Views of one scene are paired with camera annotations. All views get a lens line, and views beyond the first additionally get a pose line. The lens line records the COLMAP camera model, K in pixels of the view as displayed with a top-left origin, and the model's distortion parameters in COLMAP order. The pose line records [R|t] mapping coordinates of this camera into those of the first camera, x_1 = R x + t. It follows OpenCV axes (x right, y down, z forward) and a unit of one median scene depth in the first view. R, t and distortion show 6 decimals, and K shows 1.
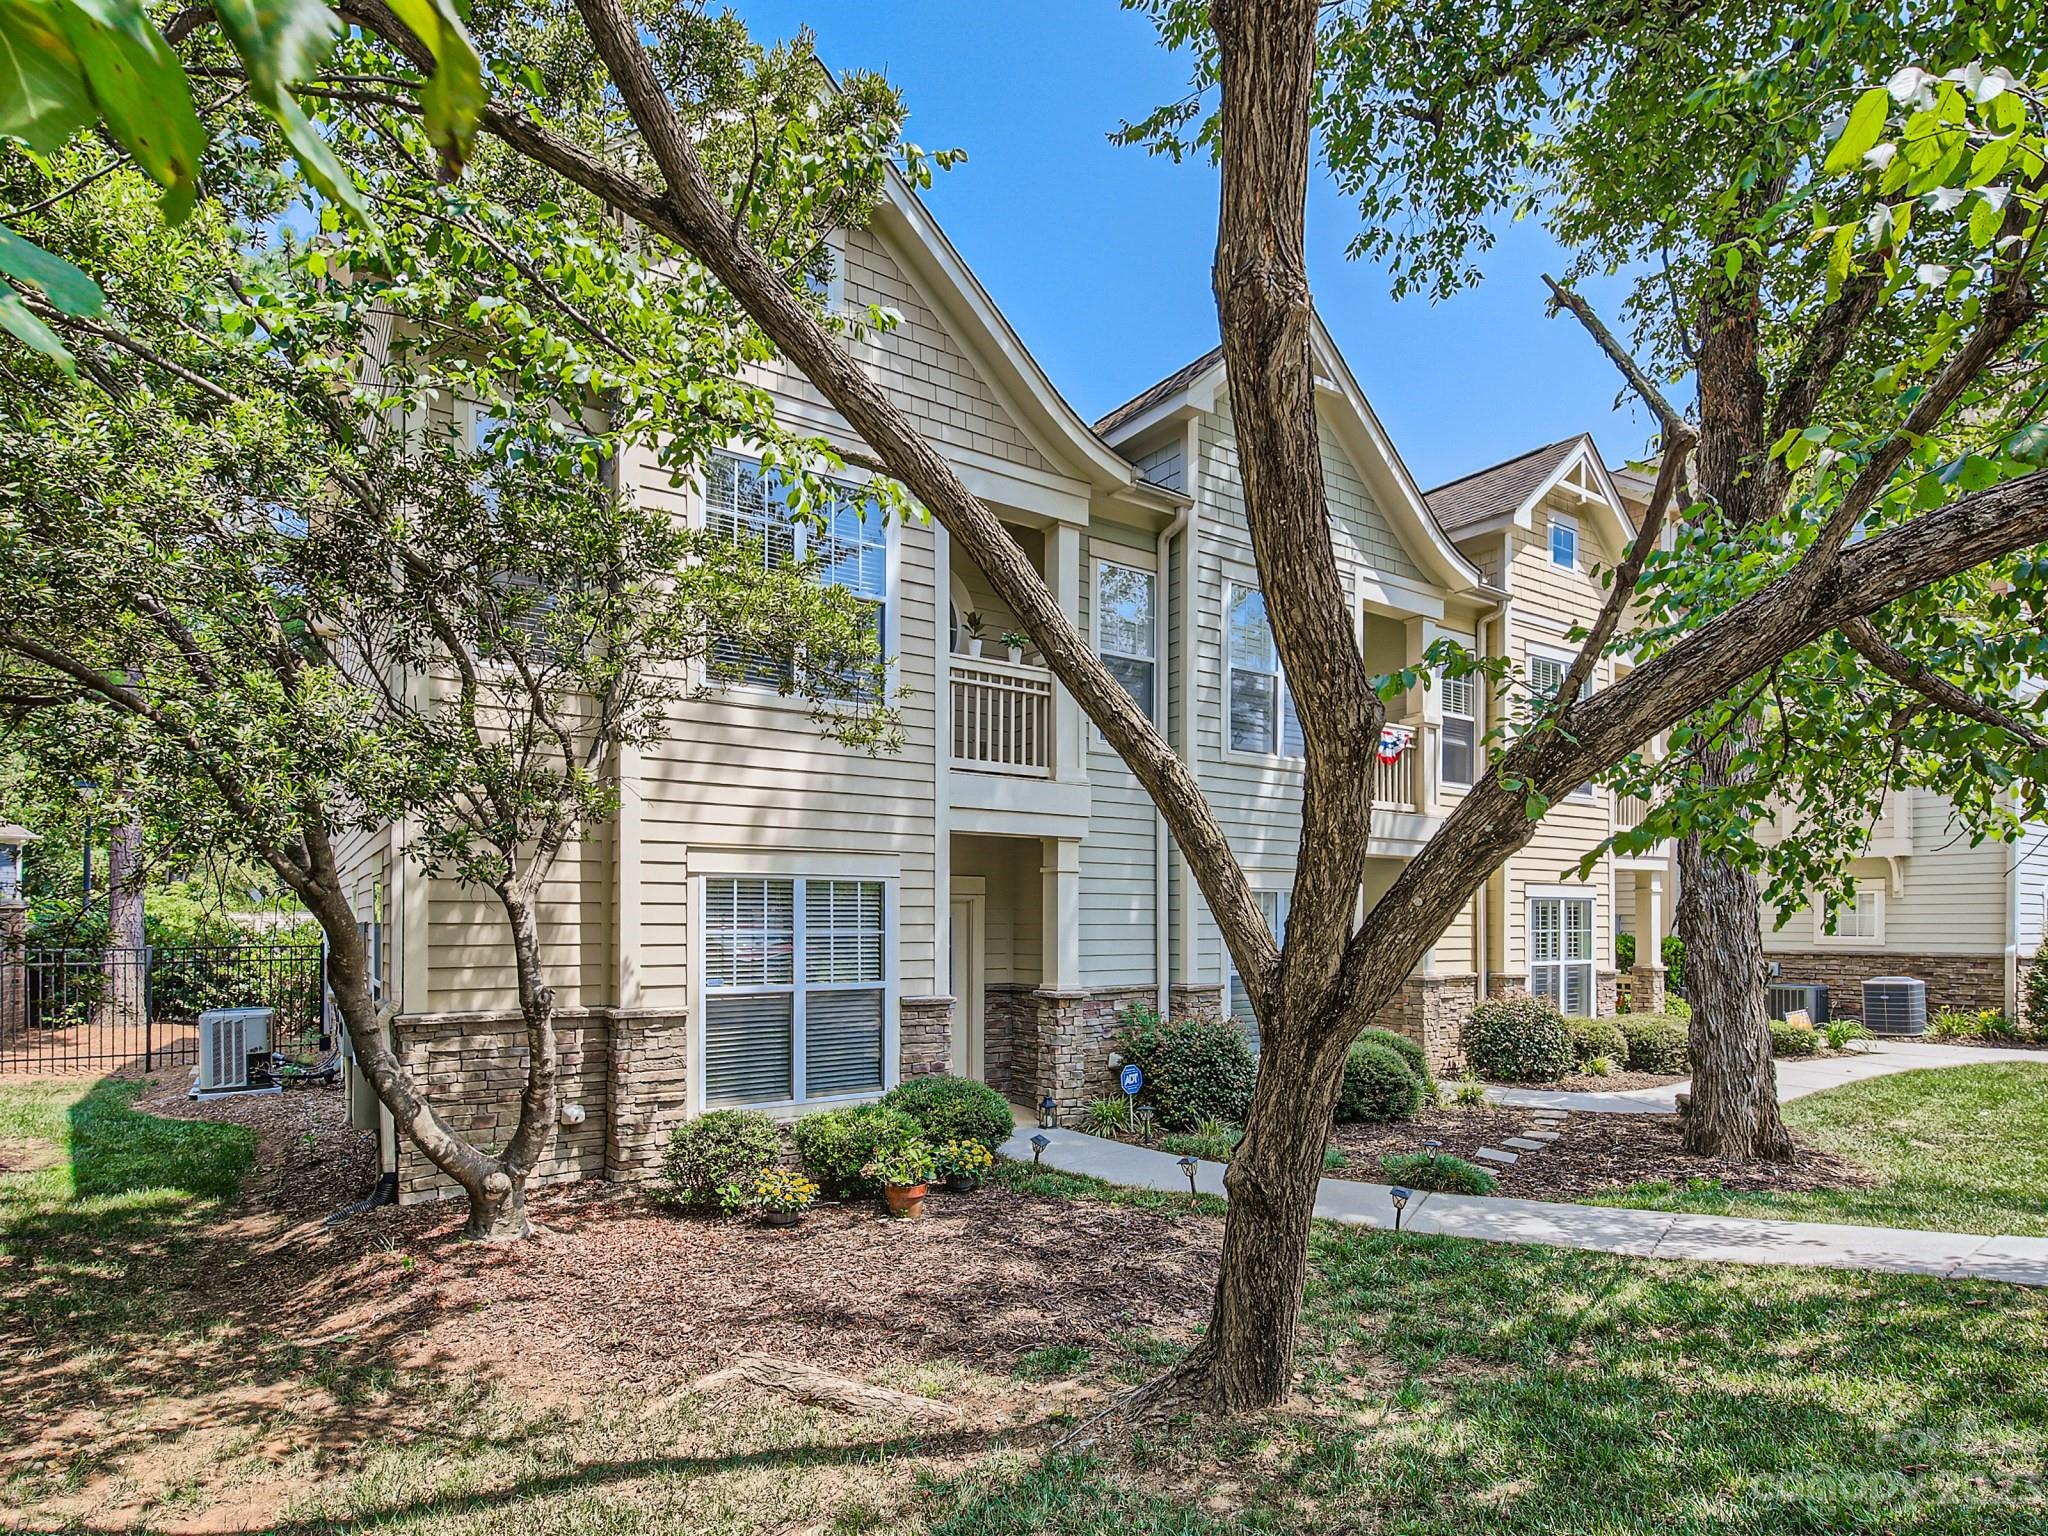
lens RADIAL K [[989.5, 0, 1021.4], [0, 989.5, 760.0], [0, 0, 1]] dist [0.016225, -0.000522]
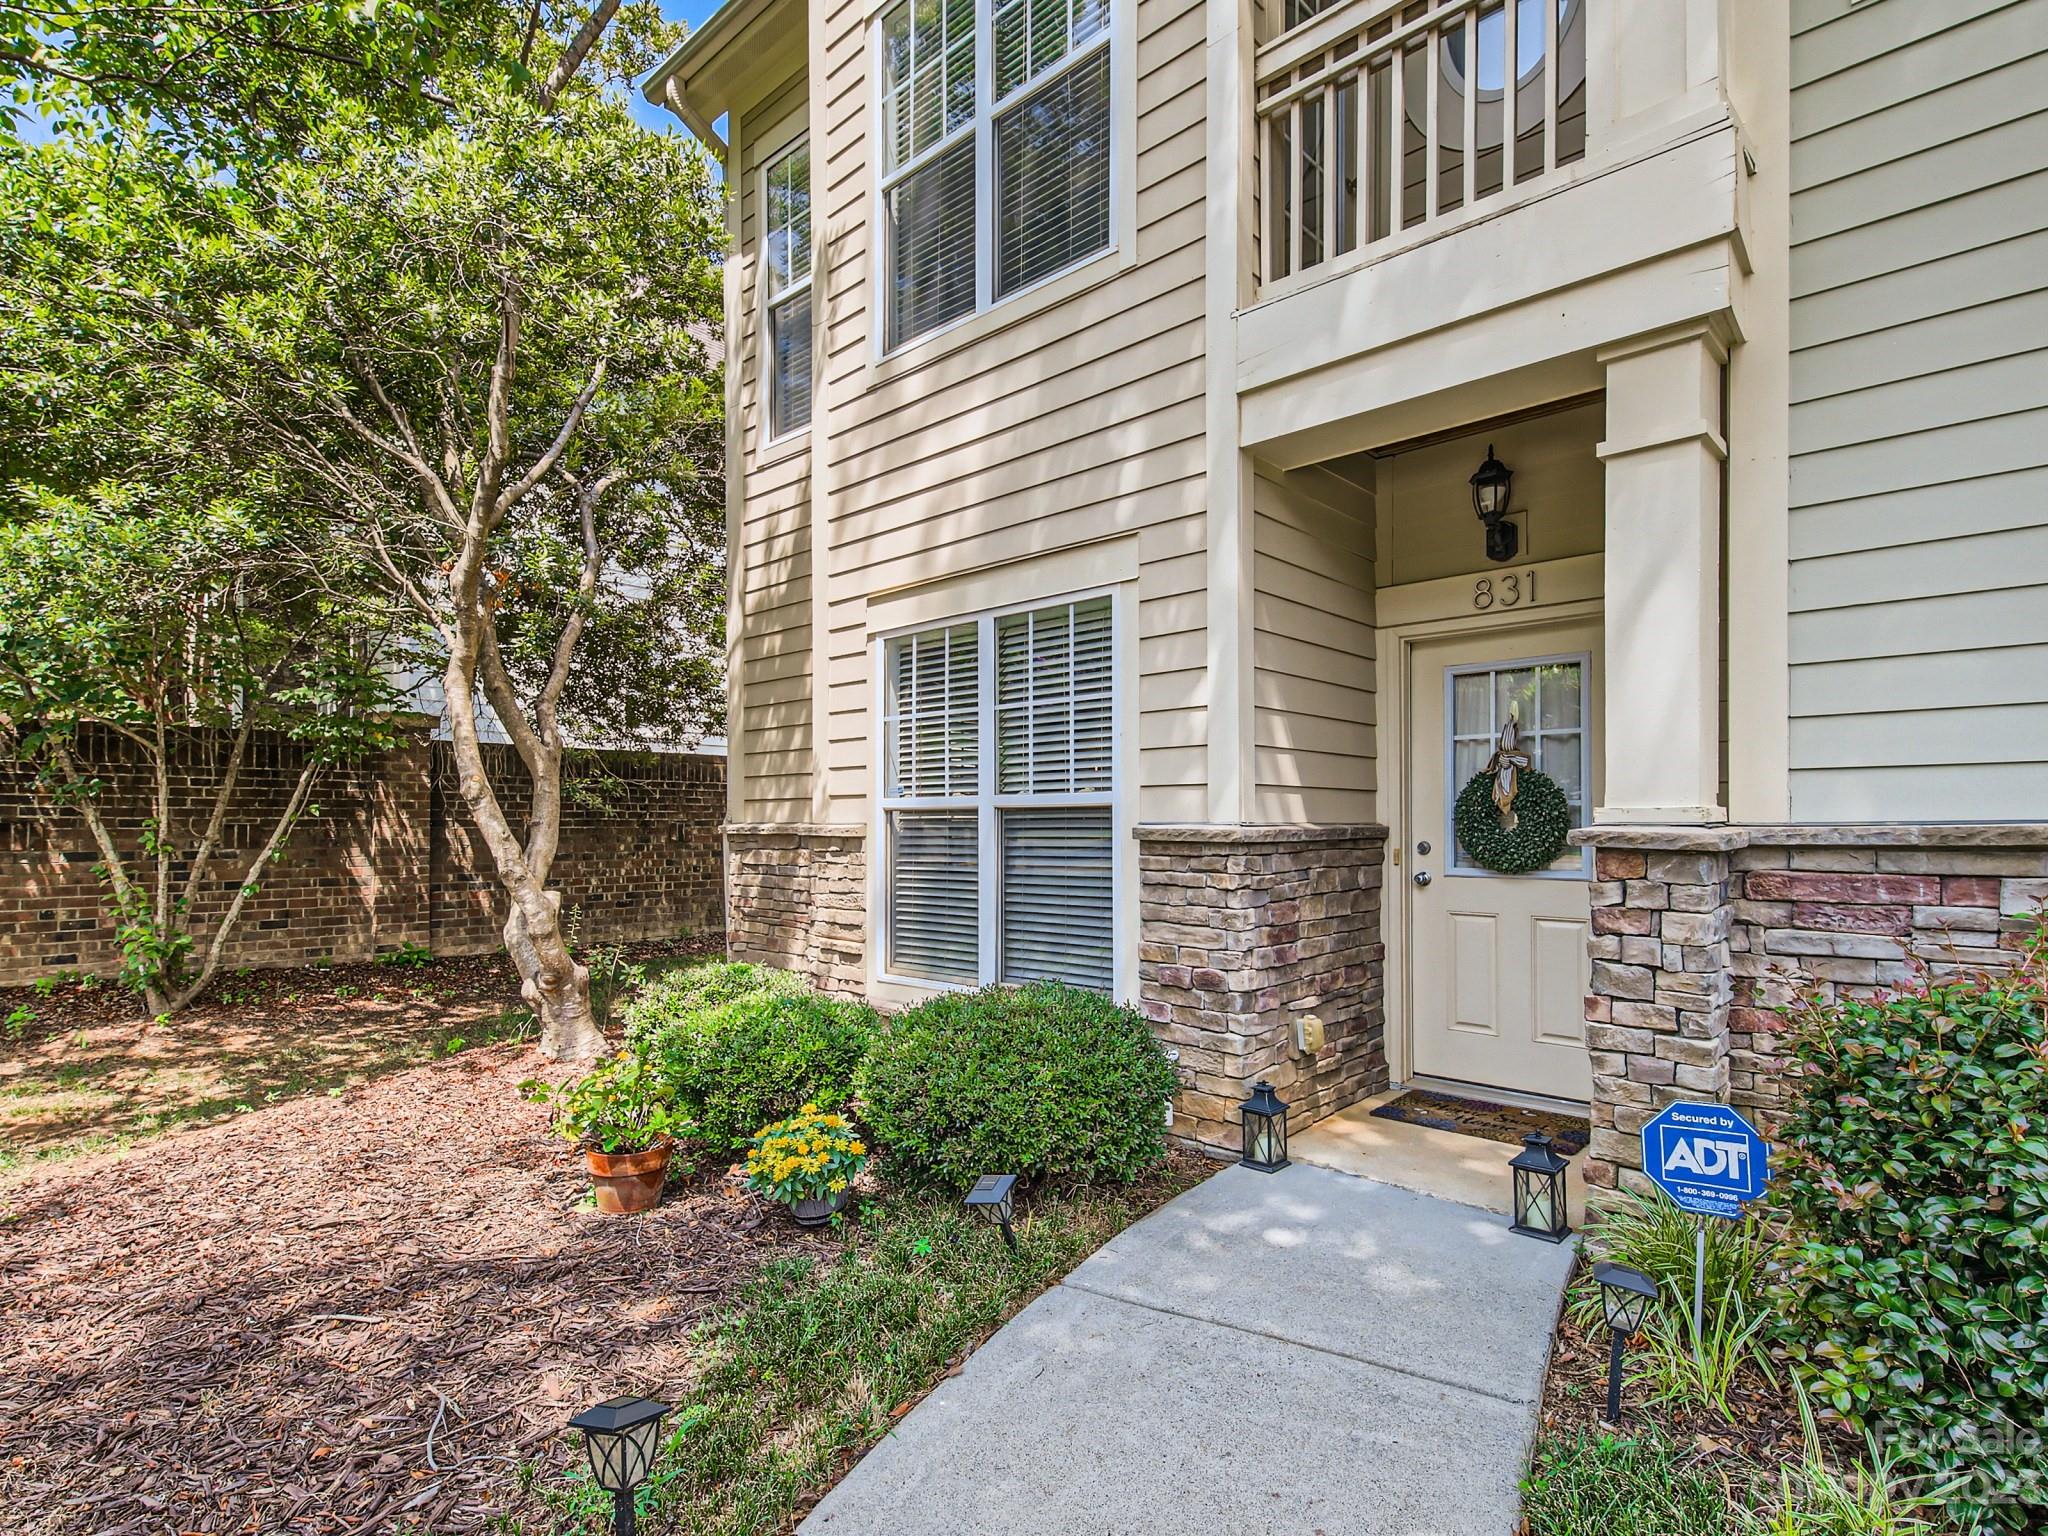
lens RADIAL K [[997.2, 0, 1021.7], [0, 997.2, 760.4], [0, 0, 1]] dist [0.025599, -0.012867]
pose [[0.273891, -0.062992, -0.959696, 0.340012], [0.161736, 0.986659, -0.018603, 0.214210], [0.948064, -0.150122, 0.280425, 0.833845]]
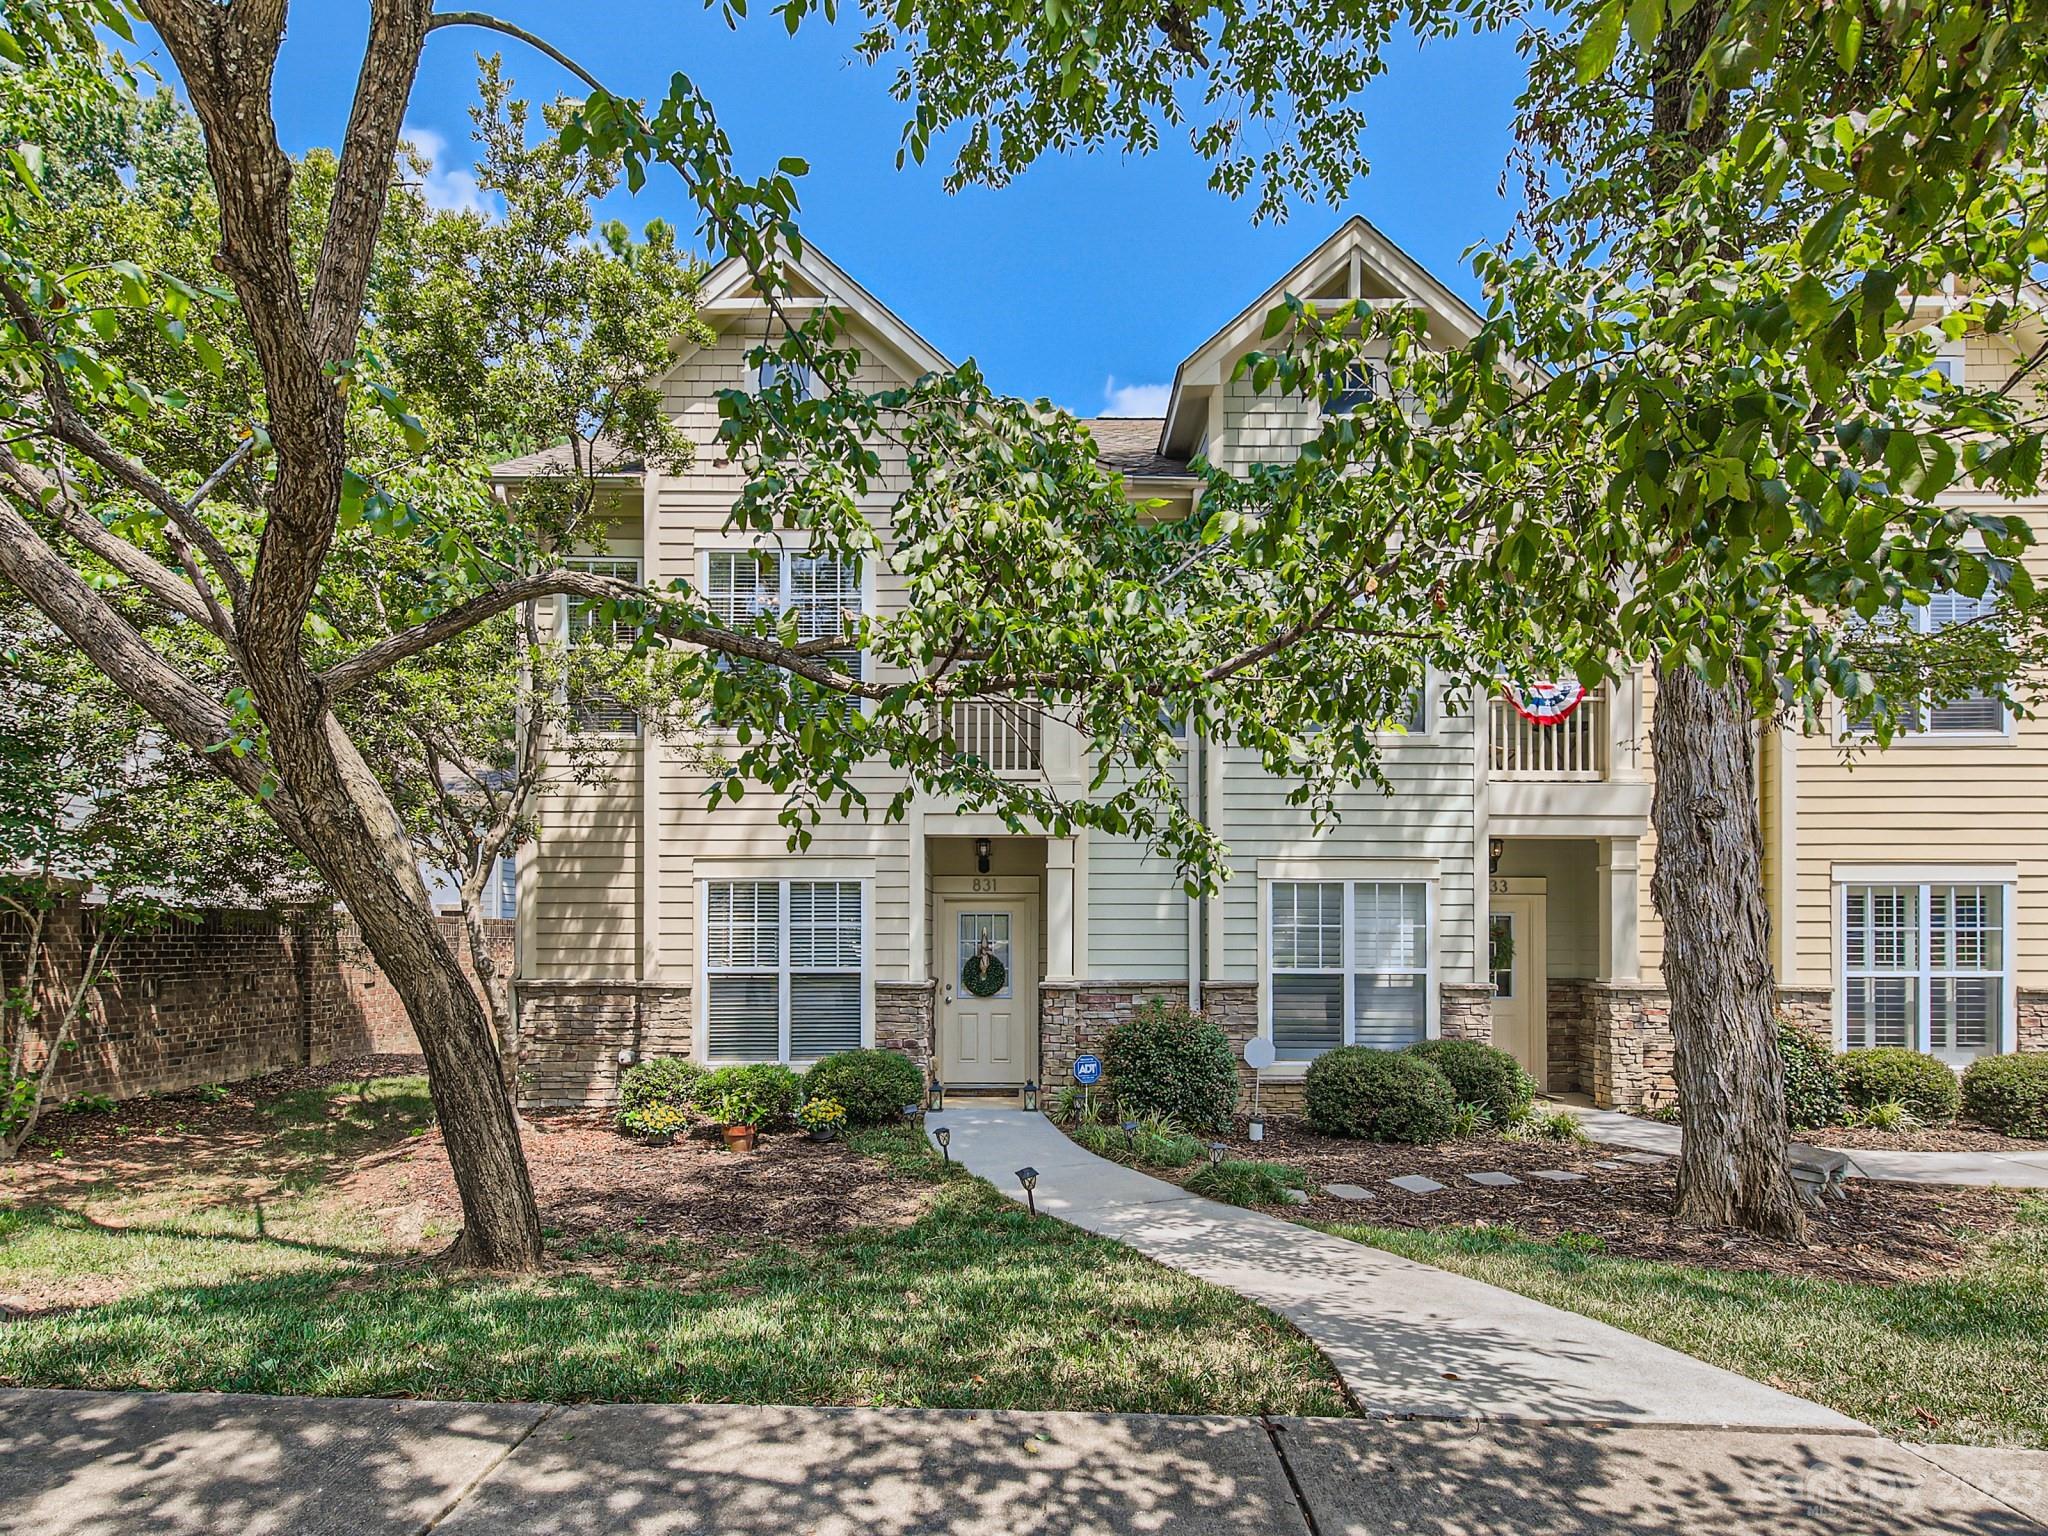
lens RADIAL K [[977.2, 0, 1018.9], [0, 977.2, 759.0], [0, 0, 1]] dist [0.016064, -0.001468]
pose [[0.847379, -0.096777, -0.522095, 0.660884], [0.086846, 0.995270, -0.043533, 0.046836], [0.523839, -0.008453, 0.851775, 0.119856]]
